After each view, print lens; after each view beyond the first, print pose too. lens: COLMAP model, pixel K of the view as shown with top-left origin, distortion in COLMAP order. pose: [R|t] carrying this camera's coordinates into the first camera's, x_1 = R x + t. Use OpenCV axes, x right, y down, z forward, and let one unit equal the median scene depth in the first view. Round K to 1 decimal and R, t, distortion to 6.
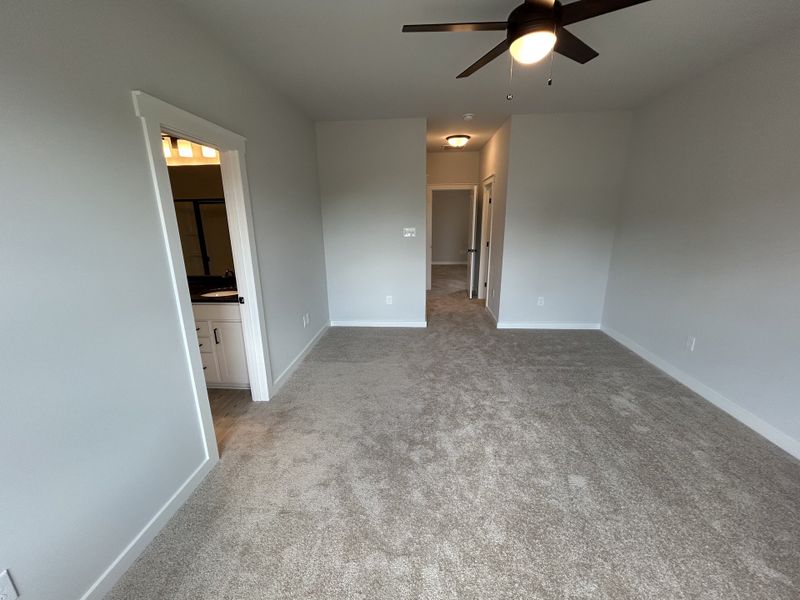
lens RADIAL K [[326.6, 0, 400.0], [0, 326.6, 300.0], [0, 0, 1]] dist [0.002248, 0.000434]
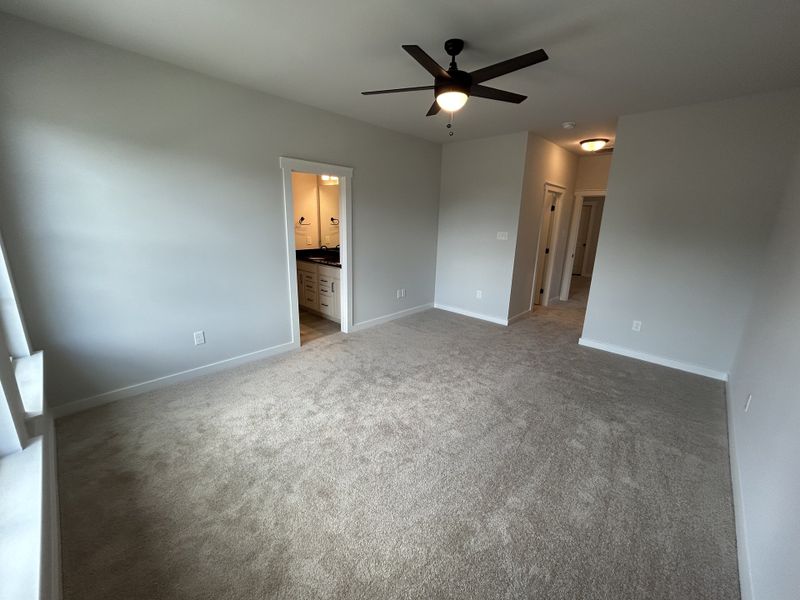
lens RADIAL K [[316.3, 0, 391.5], [0, 316.3, 300.8], [0, 0, 1]] dist [0.001222, 0.000065]
pose [[0.773299, 0.192759, -0.604030, 0.676958], [-0.192430, 0.979082, 0.066092, 0.013722], [0.604135, 0.065125, 0.794217, -0.097121]]
